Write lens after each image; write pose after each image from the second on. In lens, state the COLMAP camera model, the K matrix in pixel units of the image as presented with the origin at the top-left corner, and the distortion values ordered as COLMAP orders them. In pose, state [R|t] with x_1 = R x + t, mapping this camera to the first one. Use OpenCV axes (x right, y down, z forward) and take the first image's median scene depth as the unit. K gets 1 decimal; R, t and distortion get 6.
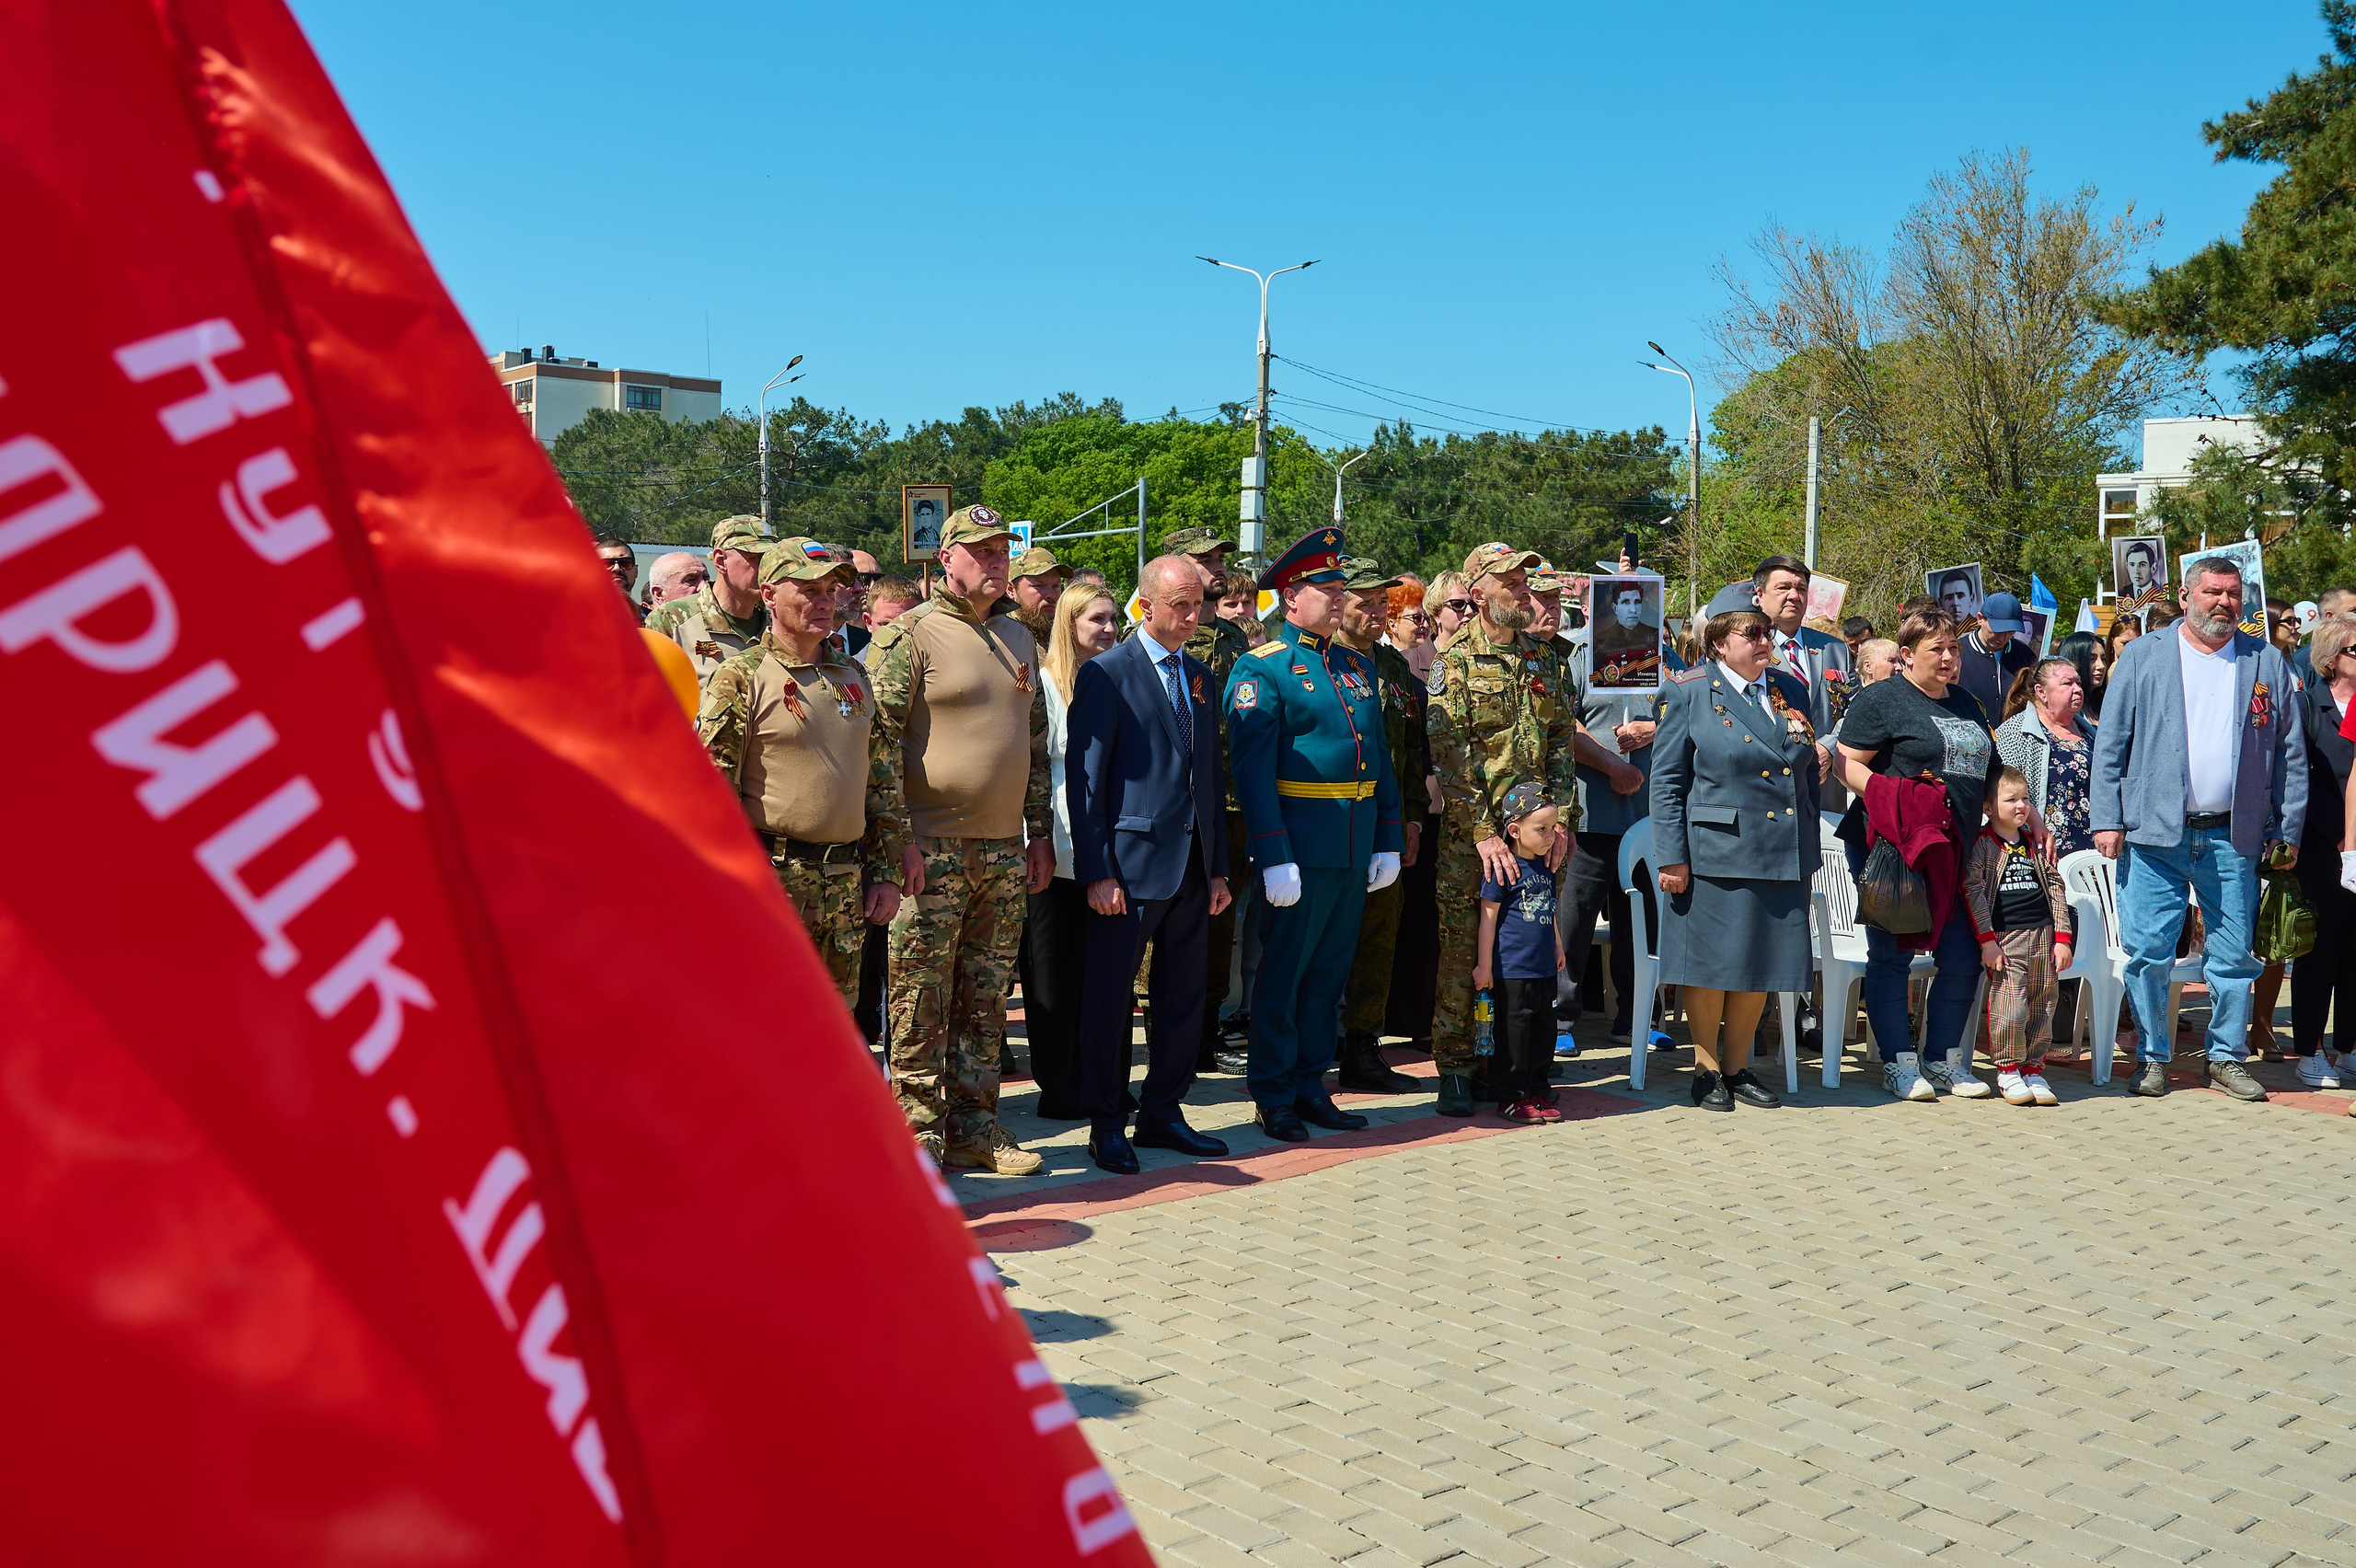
lens RADIAL K [[2198.9, 0, 1233.0], [0, 2198.9, 674.2], [0, 0, 1]] dist [0.037359, -0.099282]
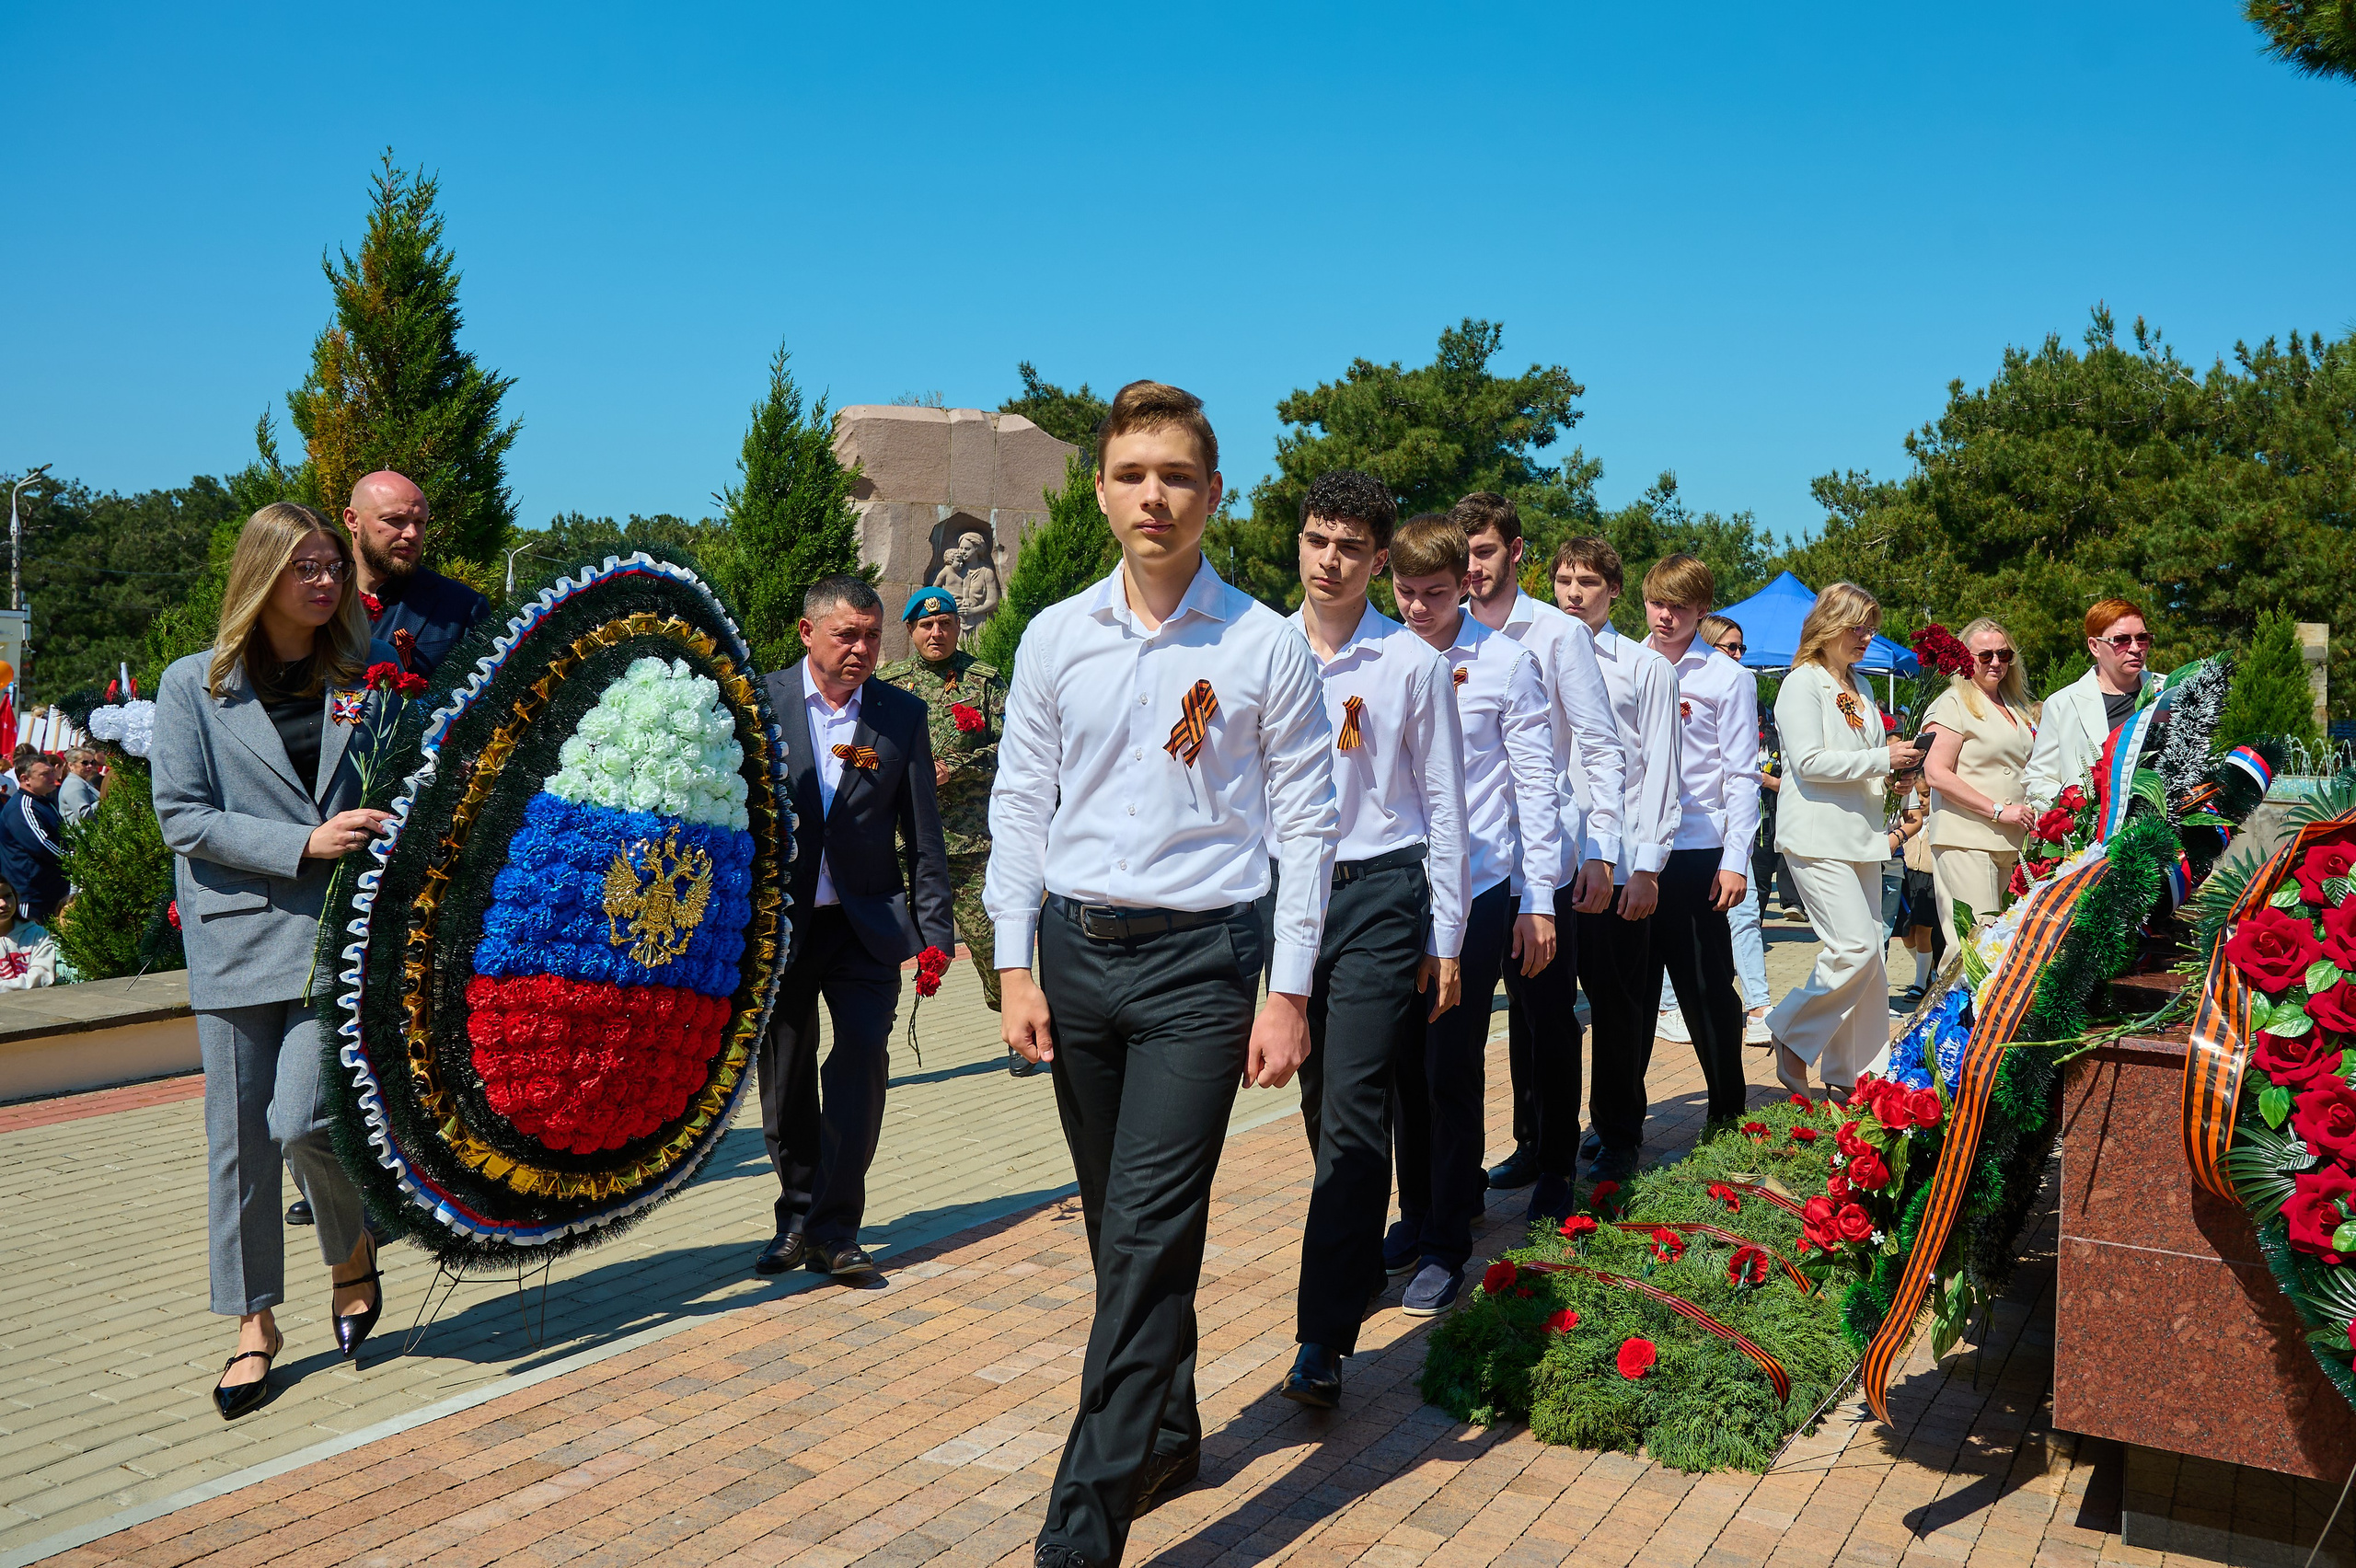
lens RADIAL K [[1924.0, 0, 1335.2], [0, 1924.0, 662.4], [0, 0, 1]] dist [-0.001495, -0.004618]
pose [[0.914577, 0.016320, 0.404082, 0.029857], [-0.009323, 0.999771, -0.019276, -0.007244], [-0.404304, 0.013862, 0.914520, -0.244391]]
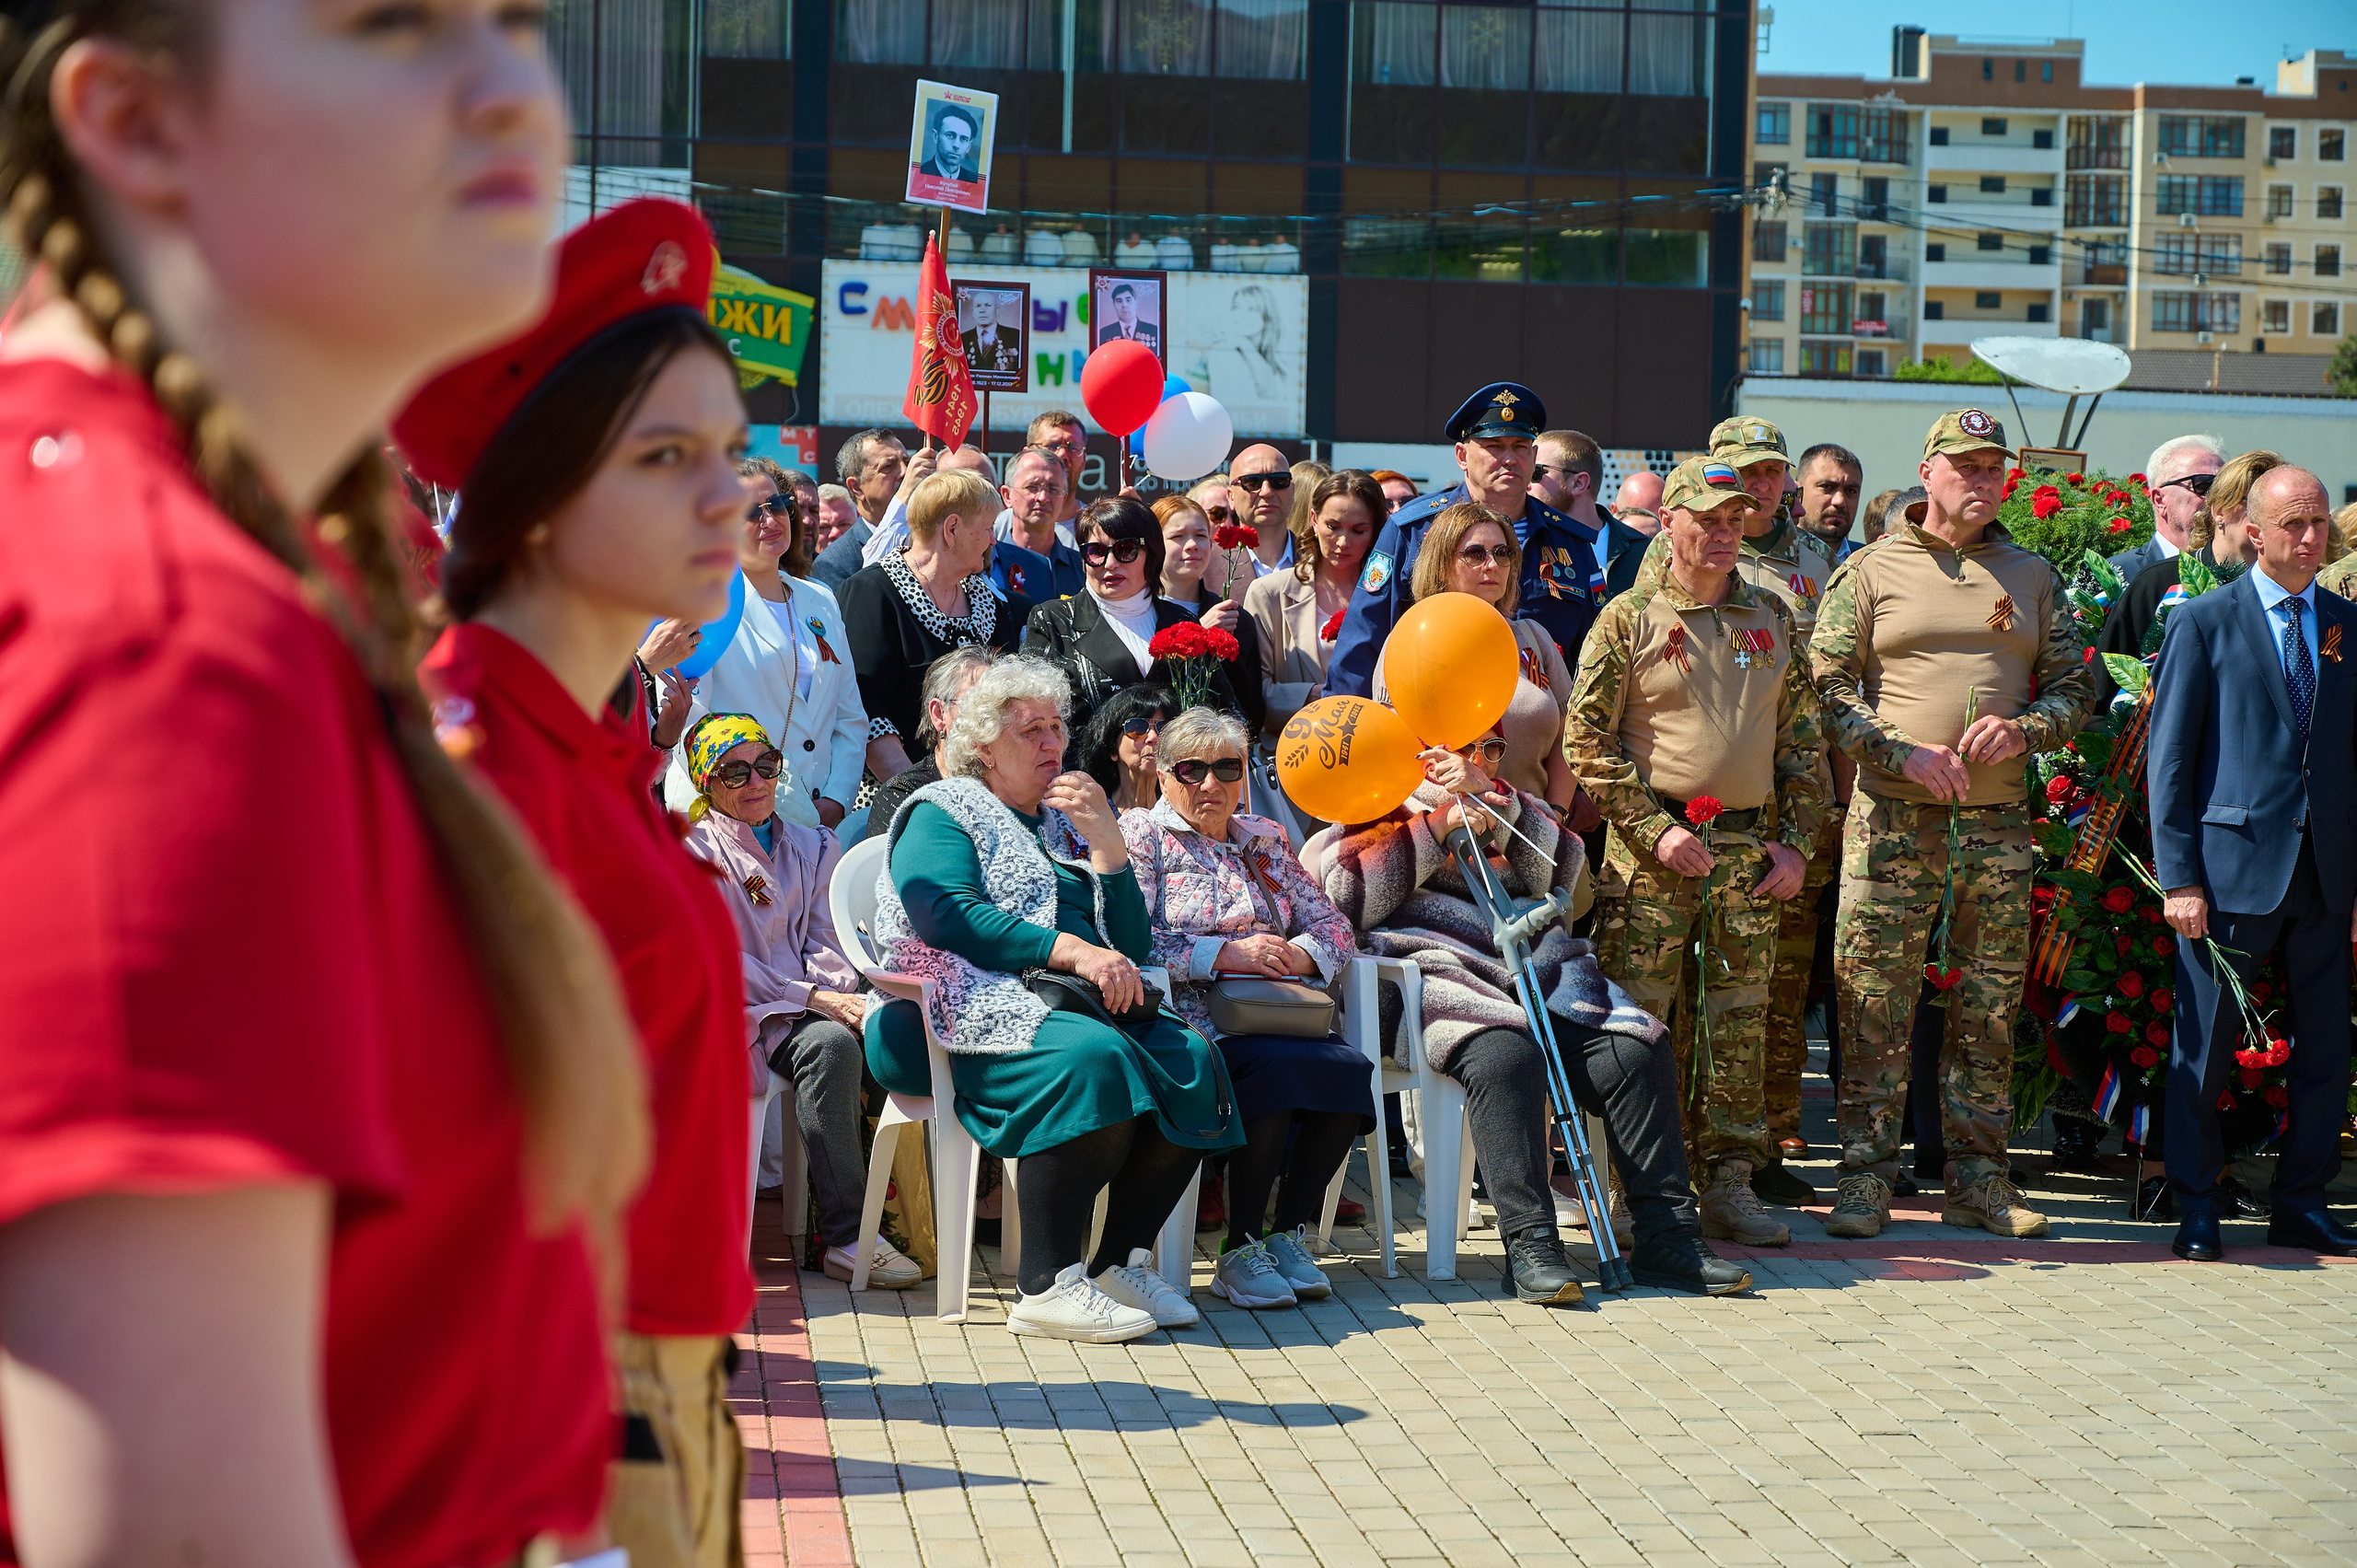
lens RADIAL K [[4760.4, 0, 1192.5], [0, 4760.4, 823.2], [0, 0, 1]] dist [-0.036790, 0.124553]
pose [[0.820723, 0.031262, -0.570470, 0.042986], [-0.014519, 0.999321, 0.033876, 0.001344], [0.571141, -0.019520, 0.820620, -0.041142]]
